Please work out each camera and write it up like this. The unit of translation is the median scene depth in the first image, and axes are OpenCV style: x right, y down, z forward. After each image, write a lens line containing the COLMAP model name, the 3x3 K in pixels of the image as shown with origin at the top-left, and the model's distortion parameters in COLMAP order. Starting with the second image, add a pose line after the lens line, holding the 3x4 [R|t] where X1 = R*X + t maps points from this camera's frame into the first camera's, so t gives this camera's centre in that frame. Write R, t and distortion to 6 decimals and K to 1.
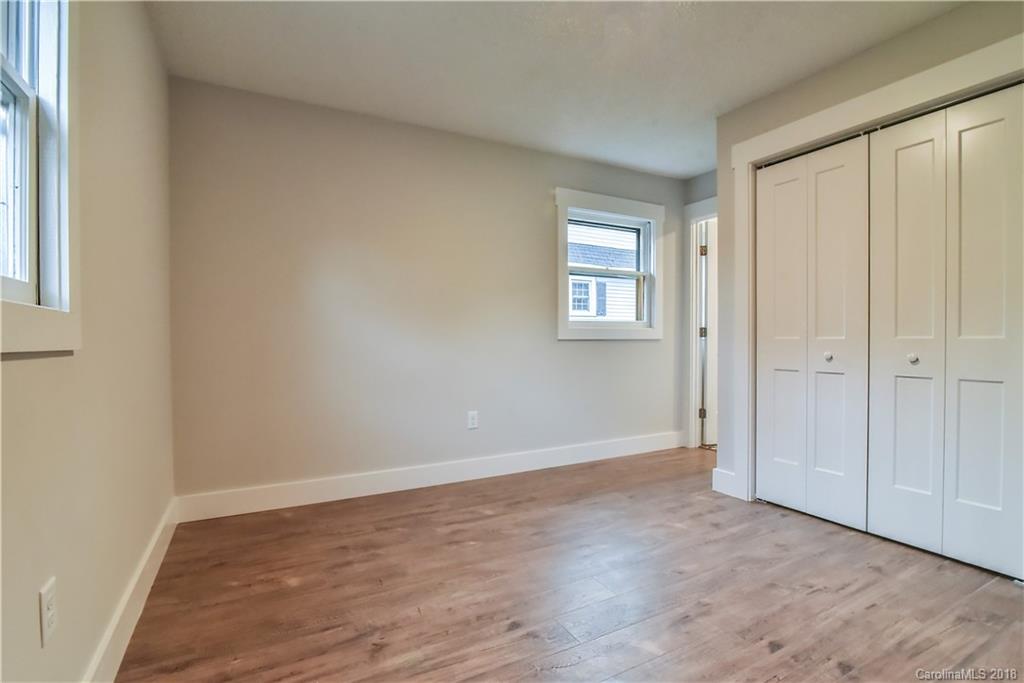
lens RADIAL K [[476.2, 0, 507.7], [0, 476.2, 342.6], [0, 0, 1]] dist [-0.014982, -0.000217]
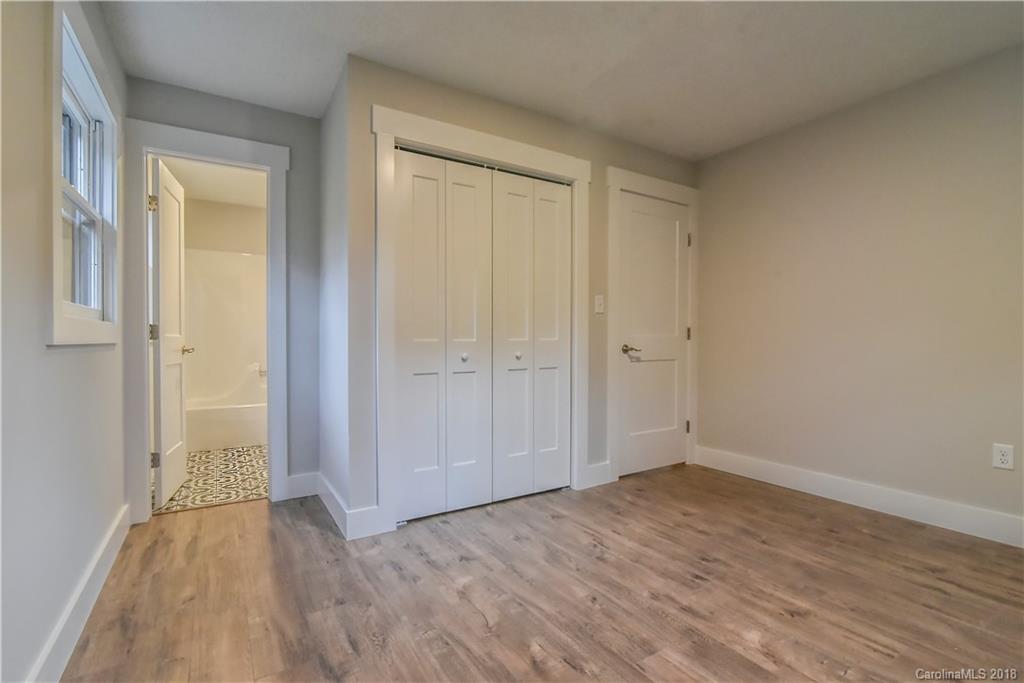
lens RADIAL K [[476.2, 0, 525.4], [0, 476.2, 337.6], [0, 0, 1]] dist [-0.014982, -0.000217]
pose [[-0.080941, 0.000832, 0.996719, -0.448492], [0.006187, 0.999981, -0.000333, -0.014550], [-0.996700, 0.006140, -0.080945, 1.010367]]
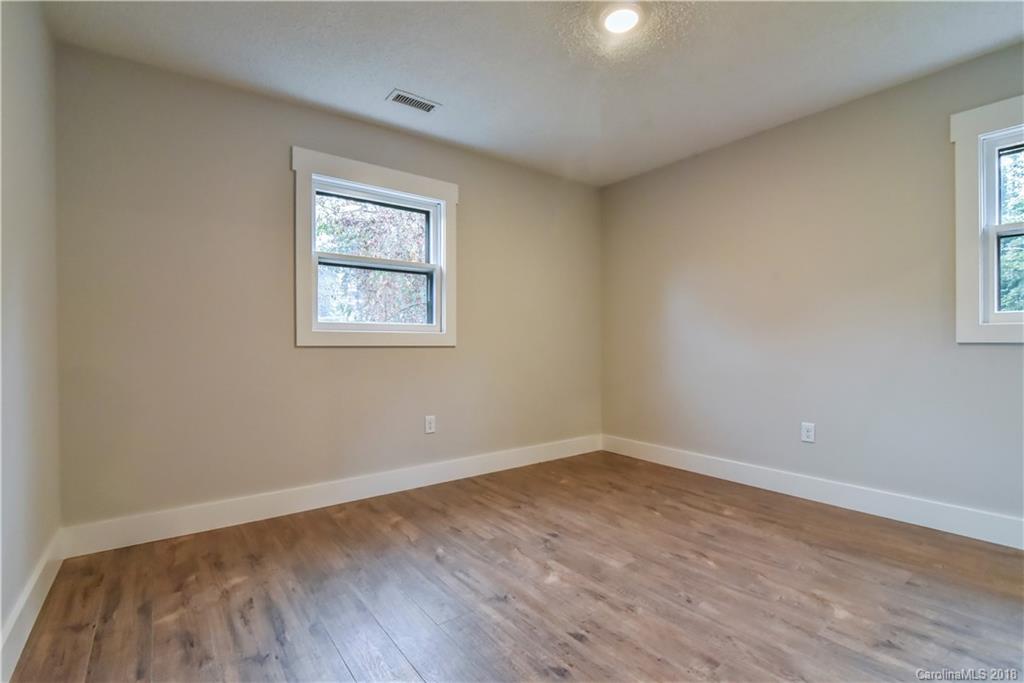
lens RADIAL K [[476.2, 0, 520.4], [0, 476.2, 346.8], [0, 0, 1]] dist [-0.014982, -0.000217]
pose [[0.158341, 0.010144, -0.987332, 1.017893], [-0.002728, 0.999948, 0.009836, -0.012435], [0.987381, 0.001136, 0.158360, 0.447058]]
